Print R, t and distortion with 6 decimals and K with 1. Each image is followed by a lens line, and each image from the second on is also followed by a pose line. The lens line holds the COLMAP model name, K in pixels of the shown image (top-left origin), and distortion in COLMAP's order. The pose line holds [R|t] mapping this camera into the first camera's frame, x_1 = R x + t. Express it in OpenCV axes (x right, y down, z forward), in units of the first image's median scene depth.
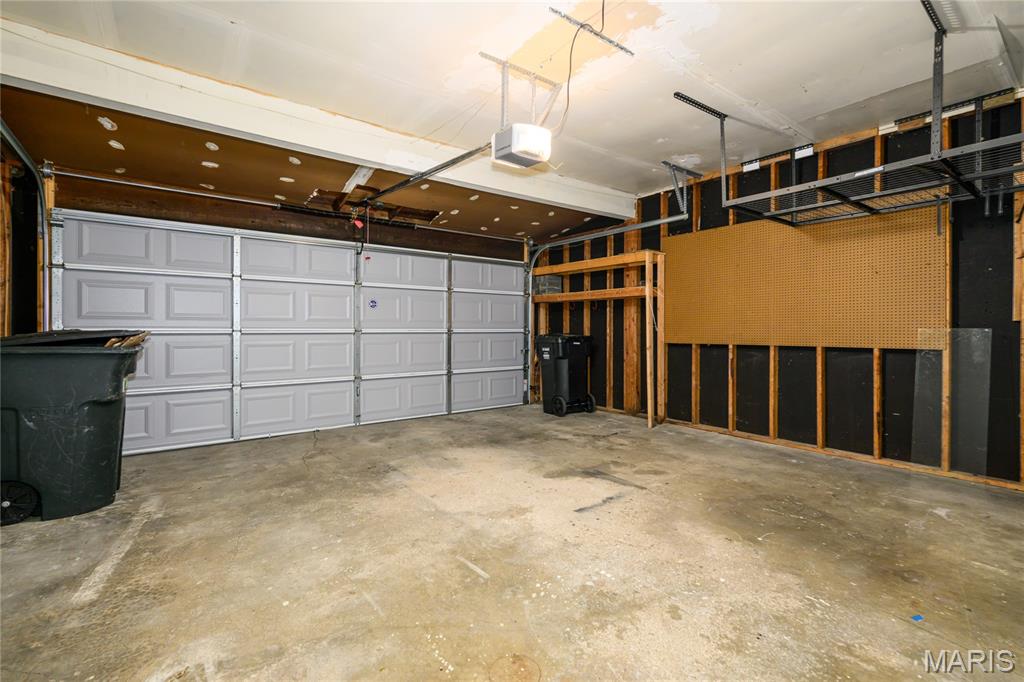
lens RADIAL K [[457.0, 0, 515.7], [0, 457.0, 335.9], [0, 0, 1]] dist [0.001687, -0.000150]
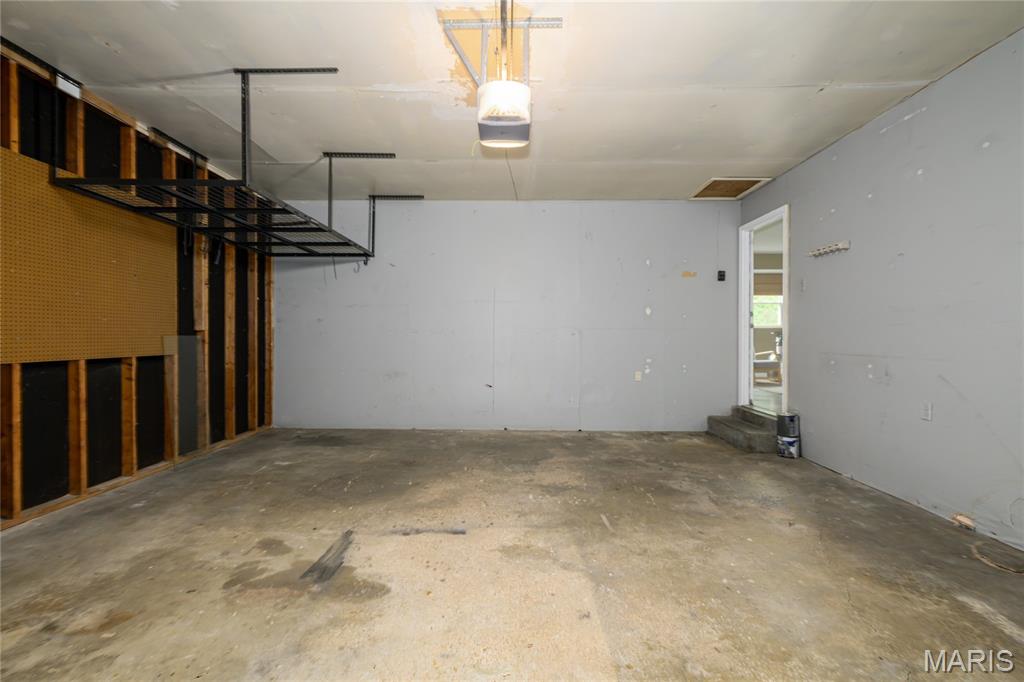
lens RADIAL K [[457.0, 0, 515.4], [0, 457.0, 337.3], [0, 0, 1]] dist [0.001687, -0.000150]
pose [[-0.796121, -0.004044, 0.605124, -0.497664], [0.004297, 0.999915, 0.012336, -0.026013], [-0.605122, 0.012421, -0.796036, 1.621002]]
